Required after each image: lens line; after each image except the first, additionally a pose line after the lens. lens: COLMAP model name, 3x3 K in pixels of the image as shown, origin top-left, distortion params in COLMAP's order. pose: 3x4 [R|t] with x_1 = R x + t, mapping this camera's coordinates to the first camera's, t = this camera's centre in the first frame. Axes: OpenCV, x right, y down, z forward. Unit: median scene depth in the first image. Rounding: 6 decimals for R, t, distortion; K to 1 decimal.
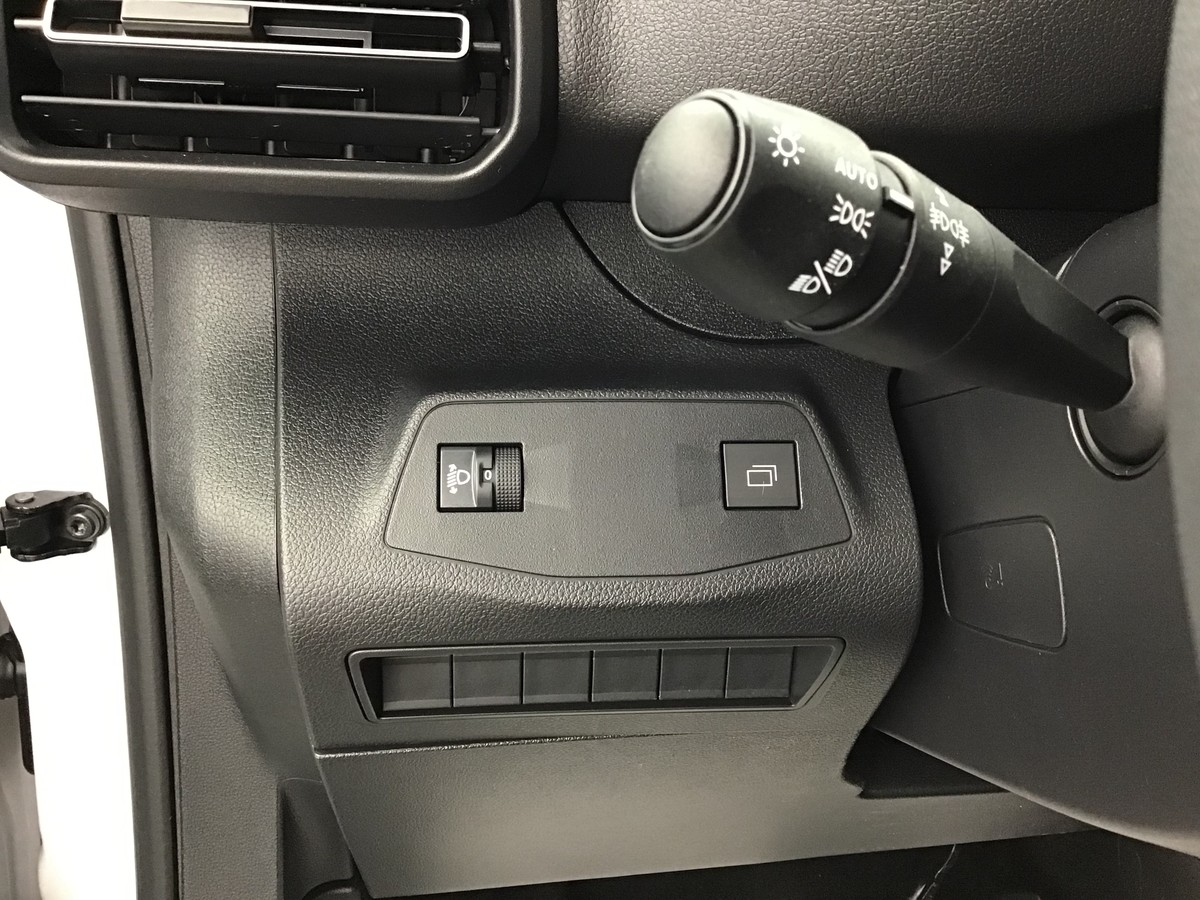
lens RADIAL K [[1095.5, 0, 600.0], [0, 1095.5, 450.0], [0, 0, 1]] dist [0.076313, -0.200490]
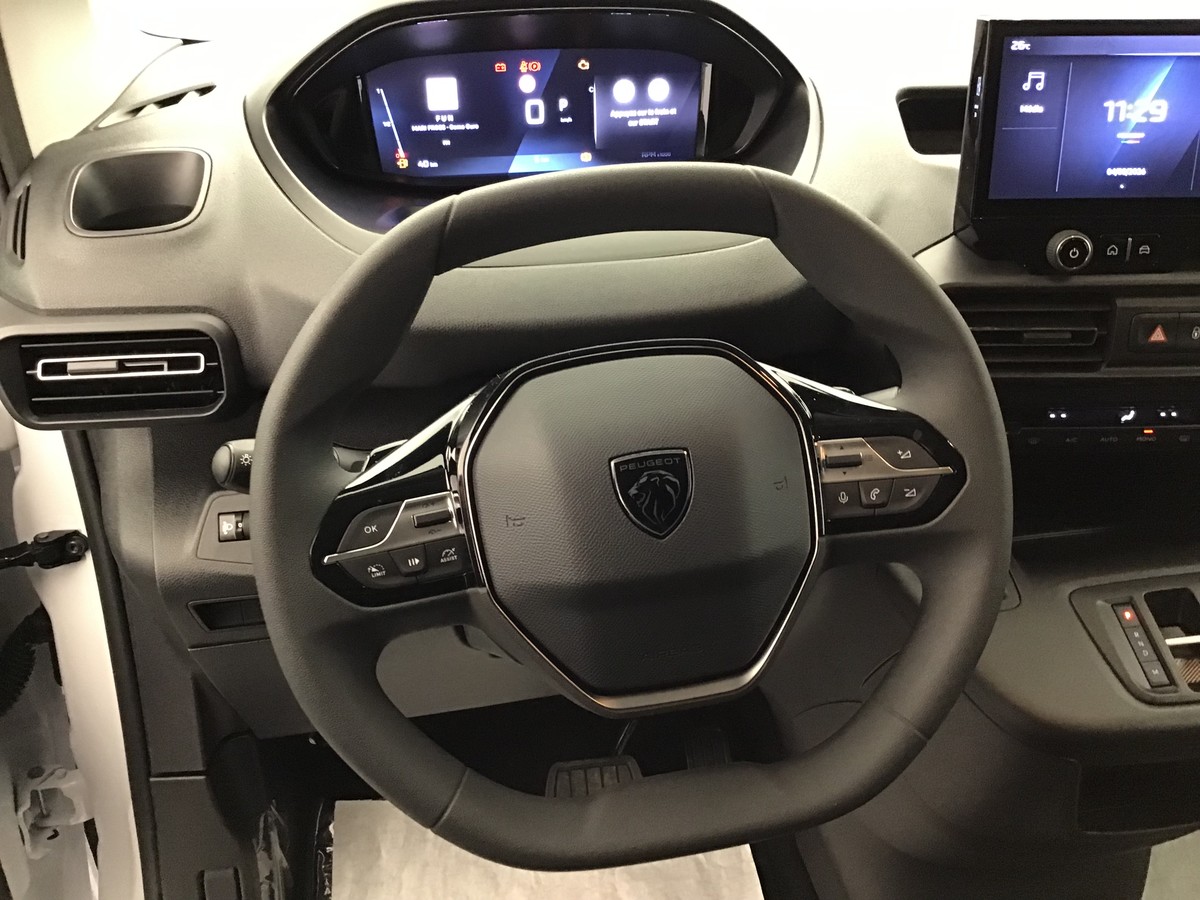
lens RADIAL K [[1095.5, 0, 600.0], [0, 1095.5, 450.0], [0, 0, 1]] dist [0.076313, -0.200490]
pose [[0.997233, -0.074253, 0.003572, 0.678265], [0.073959, 0.995841, 0.053195, -0.207000], [-0.007507, -0.052784, 0.998578, -1.386909]]
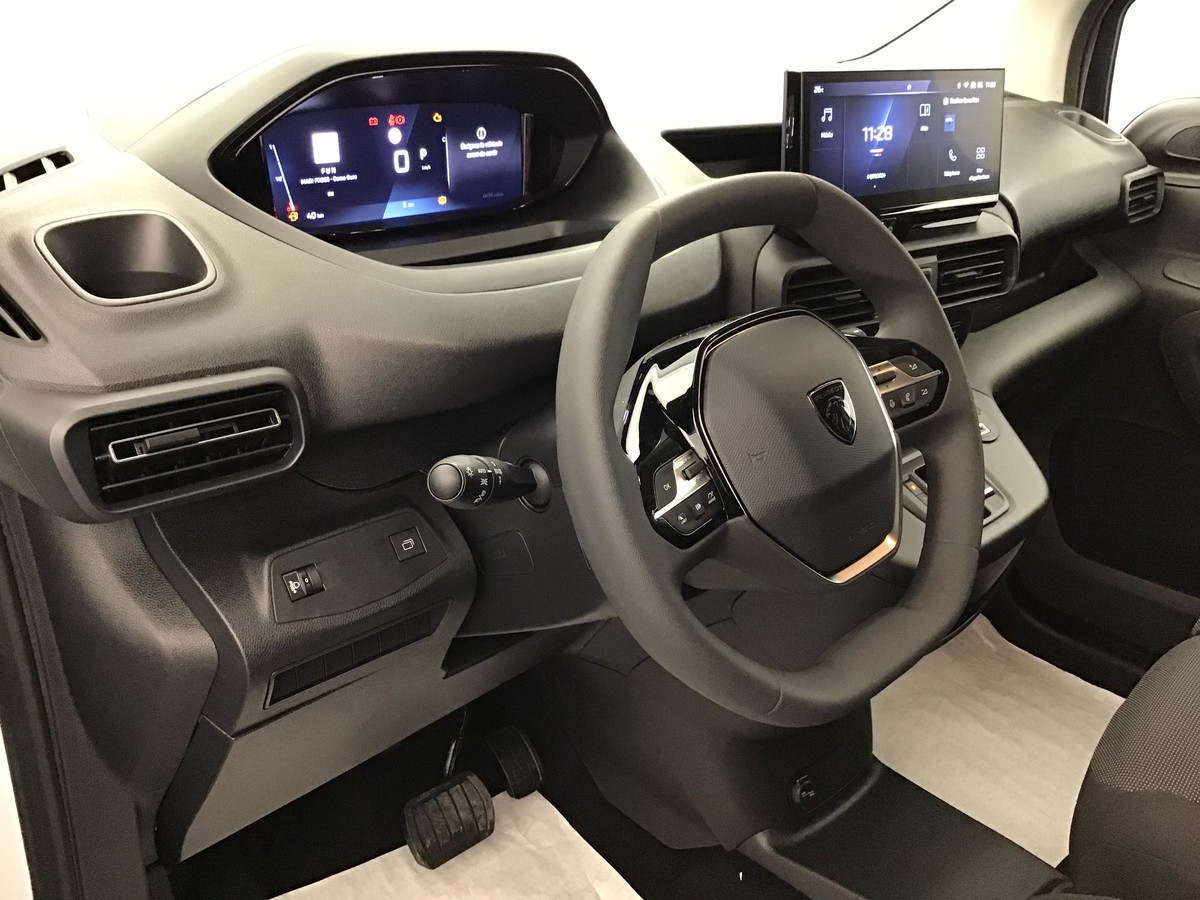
lens RADIAL K [[1095.5, 0, 600.0], [0, 1095.5, 450.0], [0, 0, 1]] dist [0.076313, -0.200490]
pose [[0.793907, -0.259315, 0.549970, -0.814759], [0.254432, 0.963182, 0.086862, -0.286255], [-0.552246, 0.070970, 0.830655, -1.299538]]
